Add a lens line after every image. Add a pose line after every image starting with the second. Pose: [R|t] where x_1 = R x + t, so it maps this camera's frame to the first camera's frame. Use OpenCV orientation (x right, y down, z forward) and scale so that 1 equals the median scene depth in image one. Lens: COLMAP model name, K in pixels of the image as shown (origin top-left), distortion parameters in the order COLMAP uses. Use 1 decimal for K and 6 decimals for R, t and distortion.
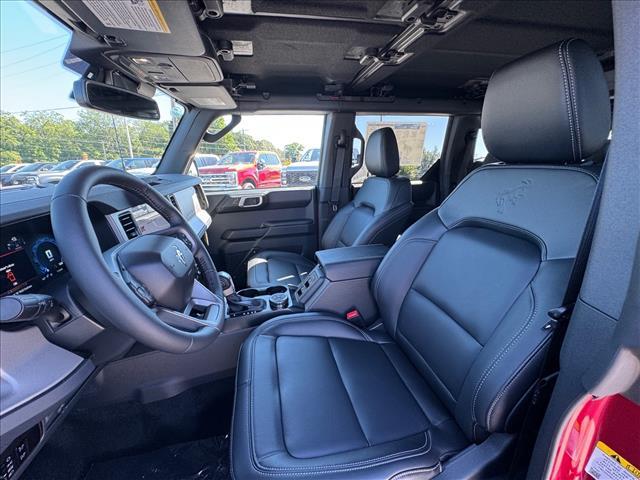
lens RADIAL K [[256.4, 0, 317.8], [0, 256.4, 238.9], [0, 0, 1]] dist [-0.002708, 0.000922]
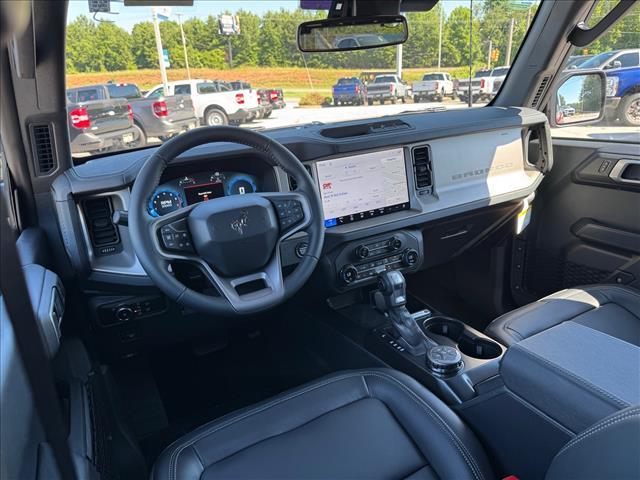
lens RADIAL K [[446.3, 0, 319.6], [0, 446.3, 240.0], [0, 0, 1]] dist [0.008467, -0.015609]
pose [[0.246511, 0.328144, -0.911896, 0.731684], [-0.217442, 0.935671, 0.277919, -0.274538], [0.944432, 0.129774, 0.302005, 0.534307]]
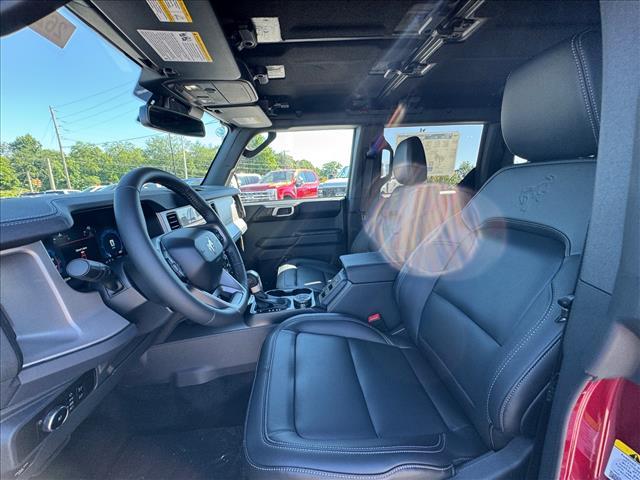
lens RADIAL K [[256.4, 0, 317.8], [0, 256.4, 239.4], [0, 0, 1]] dist [-0.002708, 0.000922]
pose [[0.989465, 0.012451, -0.144235, 0.071847], [-0.021669, 0.997809, -0.062515, 0.069838], [0.143140, 0.064982, 0.987567, -0.050909]]
